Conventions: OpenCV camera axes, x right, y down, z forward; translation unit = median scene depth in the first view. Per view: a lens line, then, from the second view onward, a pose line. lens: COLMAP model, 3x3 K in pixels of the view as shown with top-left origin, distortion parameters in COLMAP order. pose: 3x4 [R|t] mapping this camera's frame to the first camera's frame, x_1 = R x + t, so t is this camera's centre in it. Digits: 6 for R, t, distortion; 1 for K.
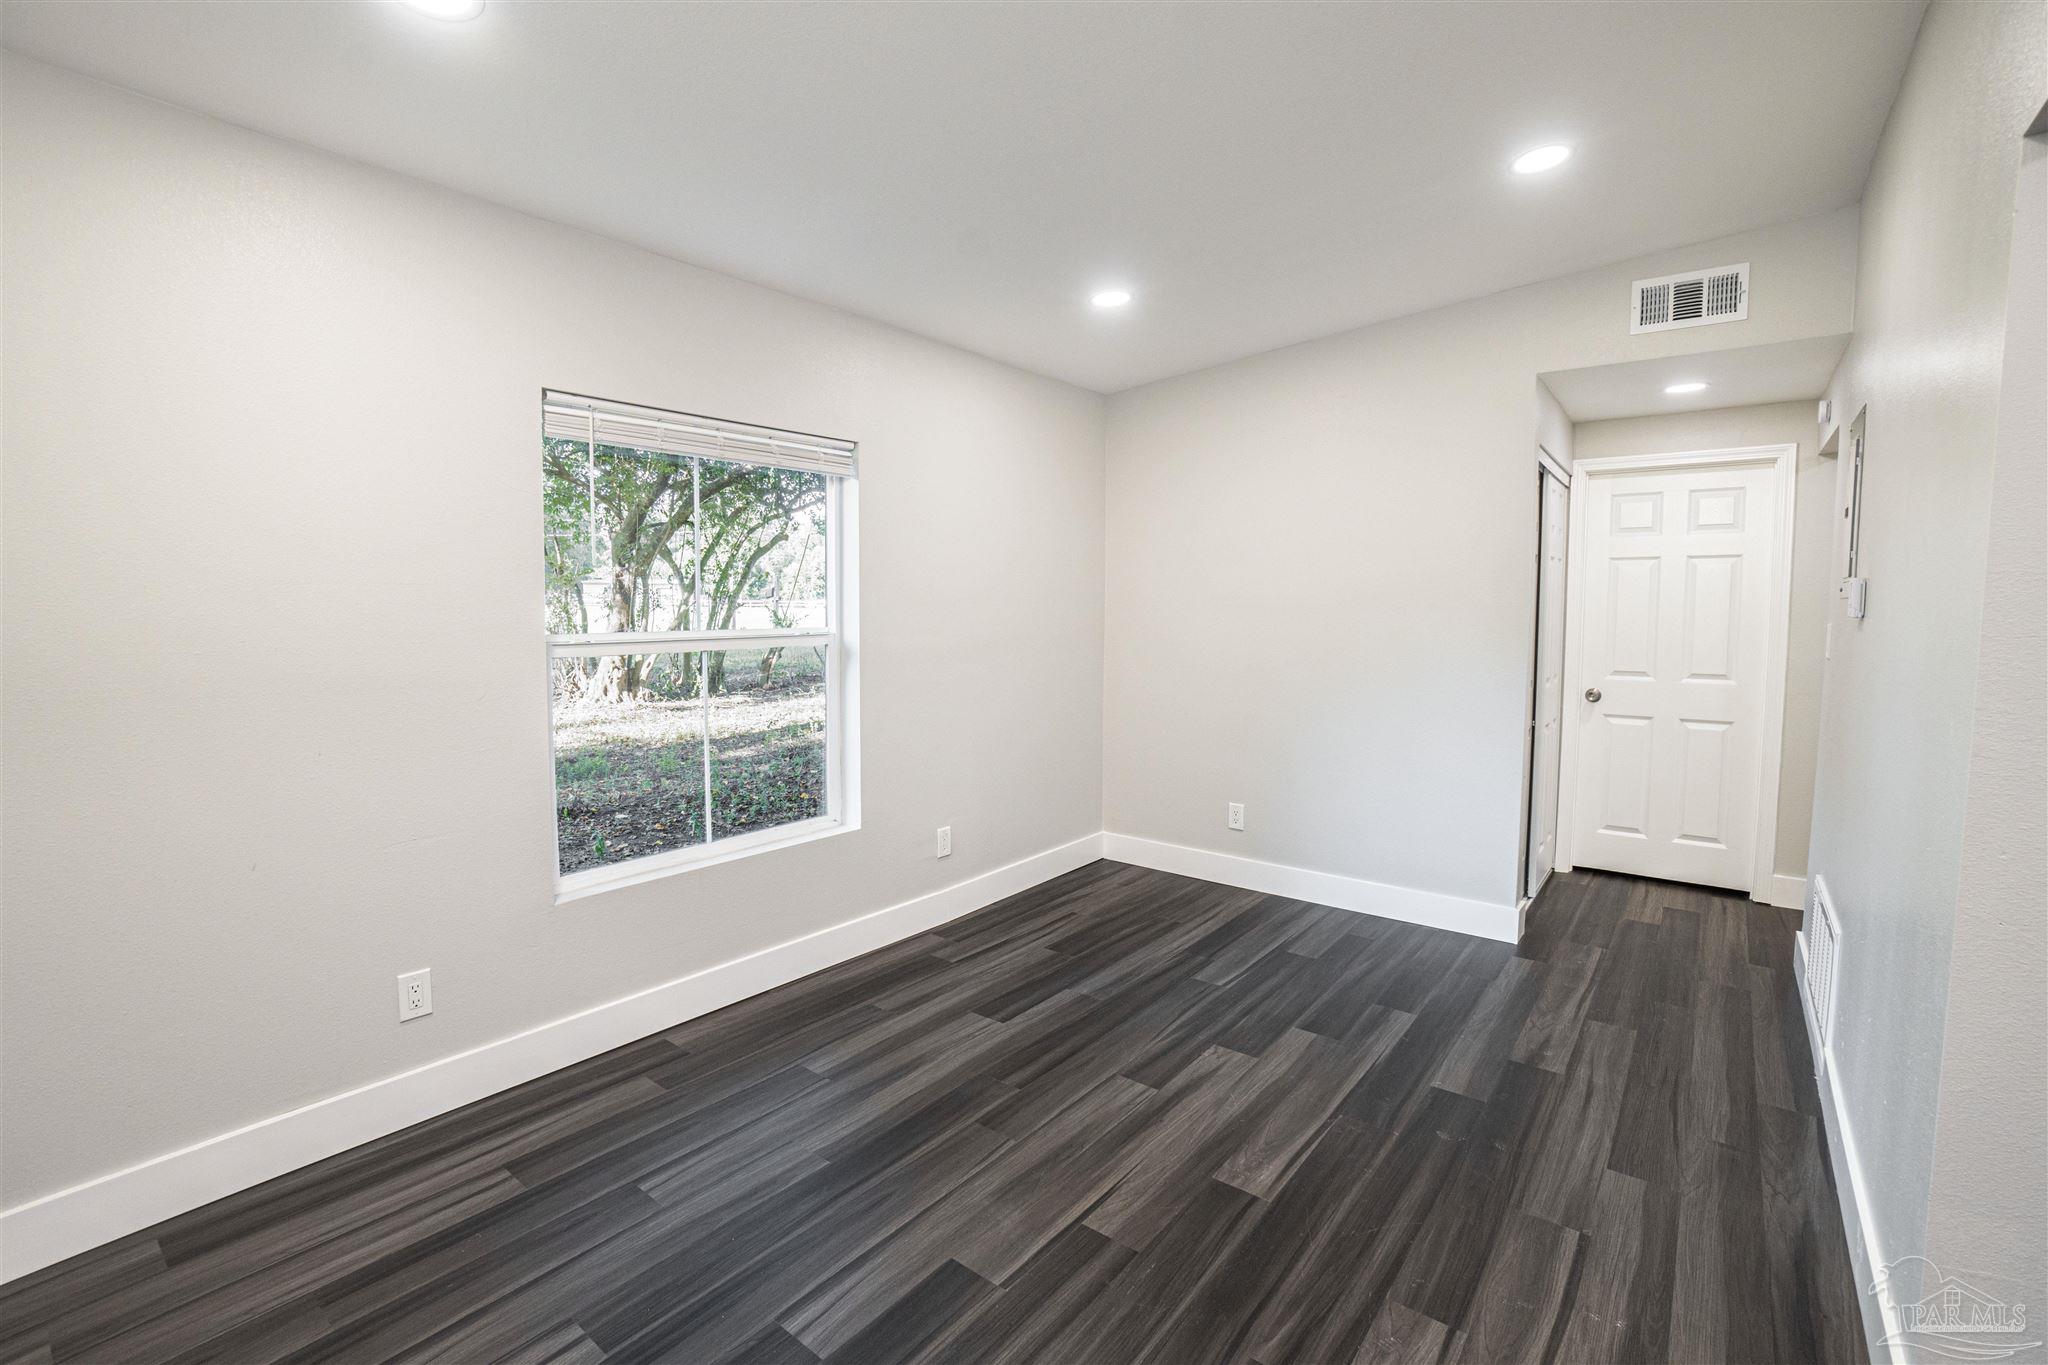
lens RADIAL K [[904.1, 0, 1021.7], [0, 904.1, 655.8], [0, 0, 1]] dist [-0.050711, 0.015209]
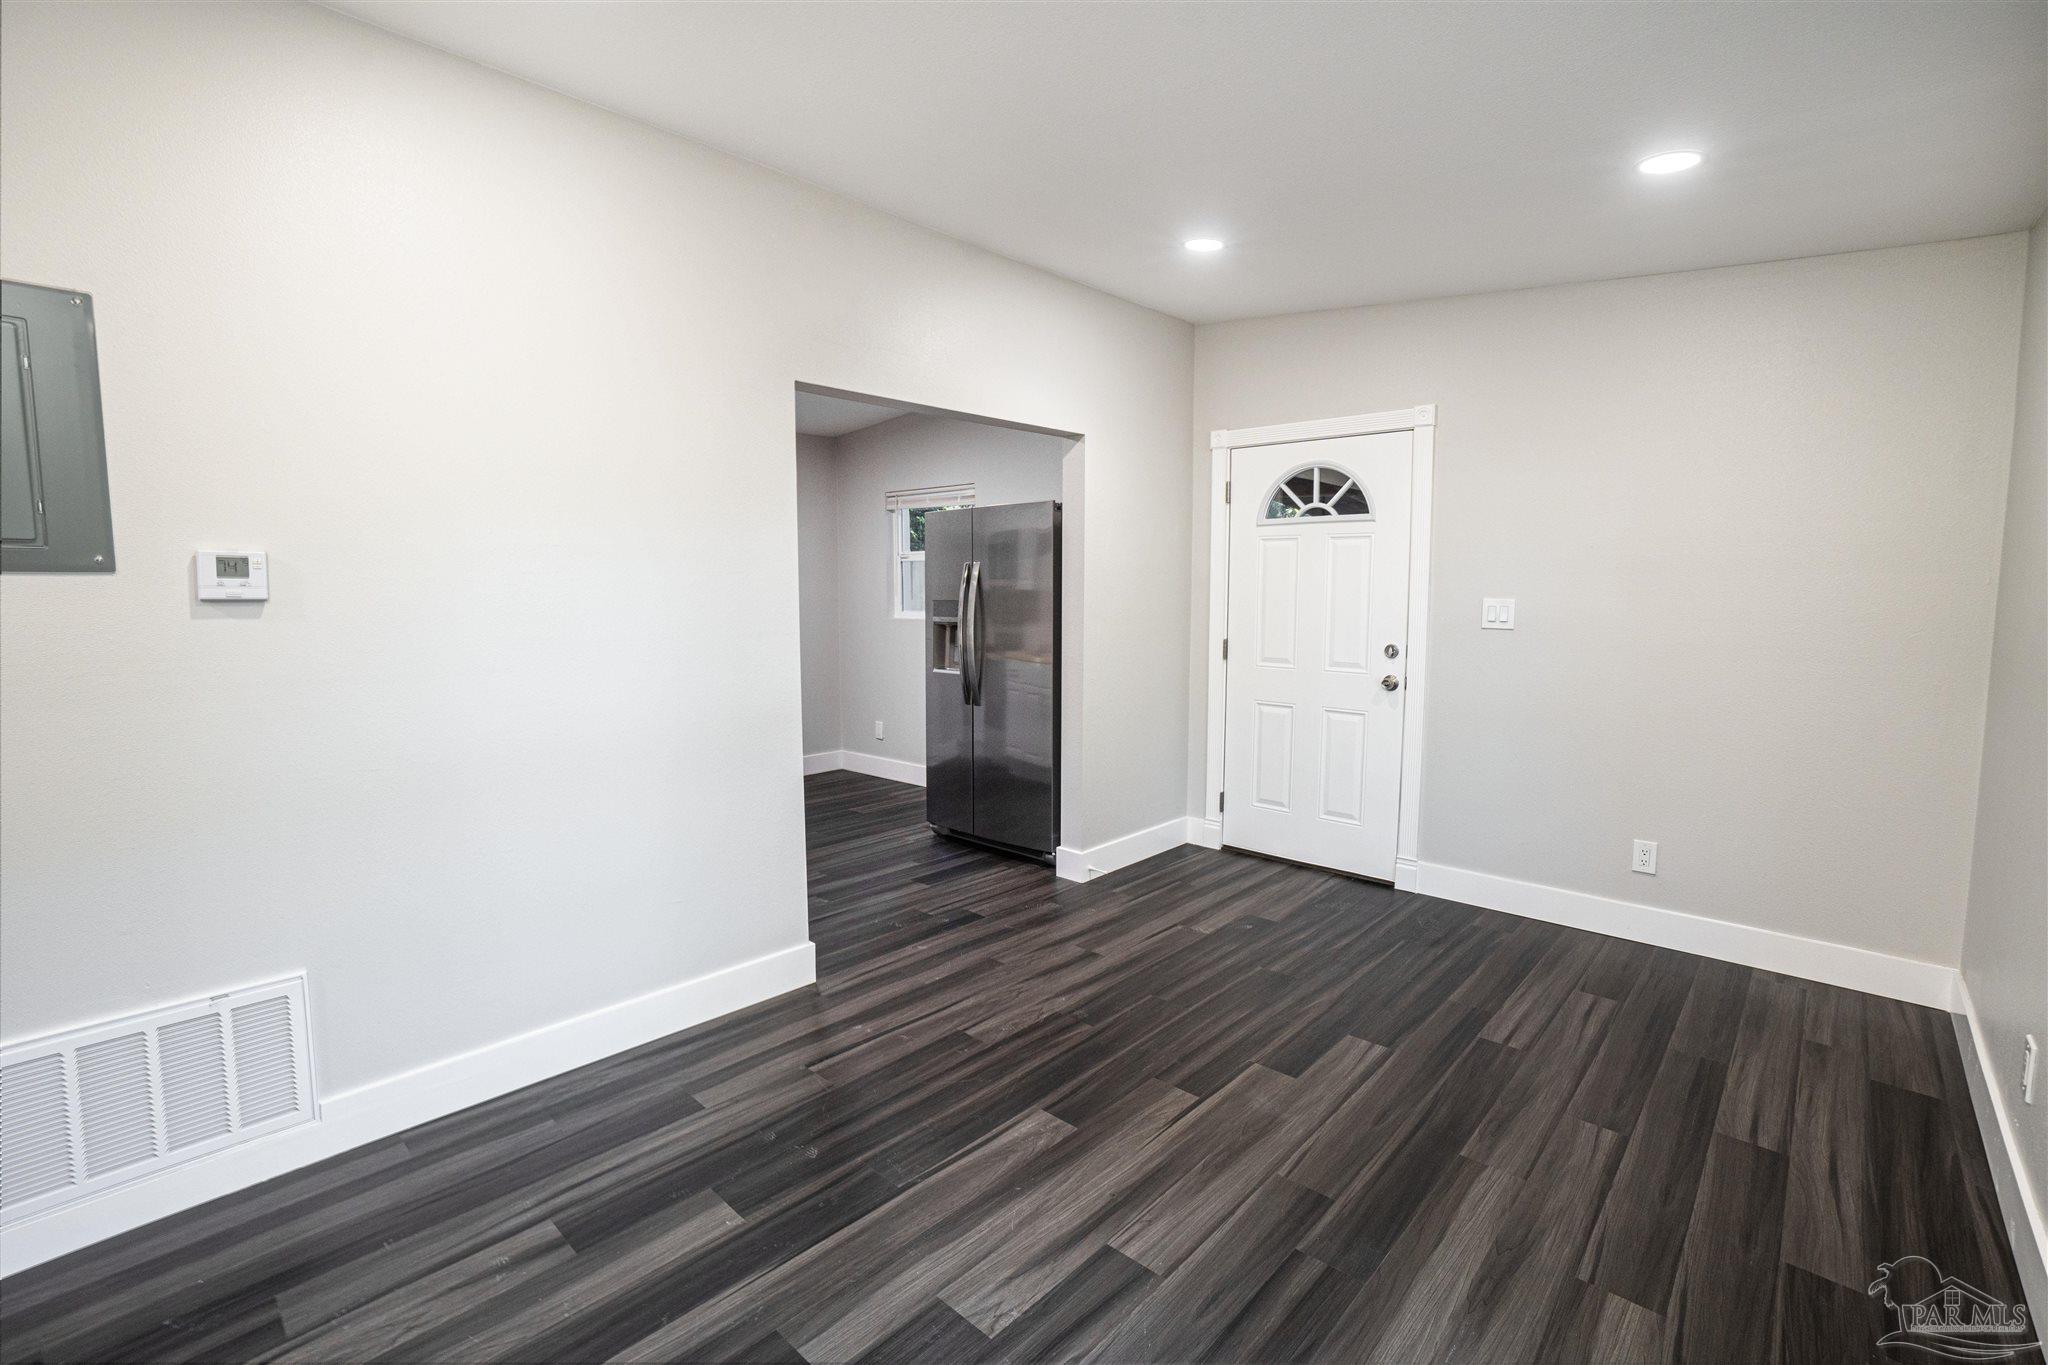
lens RADIAL K [[904.1, 0, 1021.7], [0, 904.1, 655.8], [0, 0, 1]] dist [-0.050711, 0.015209]
pose [[-0.996696, -0.013385, 0.080108, 0.197374], [-0.001676, 0.989506, 0.144484, -0.118699], [-0.081202, 0.143872, -0.986259, 1.917815]]
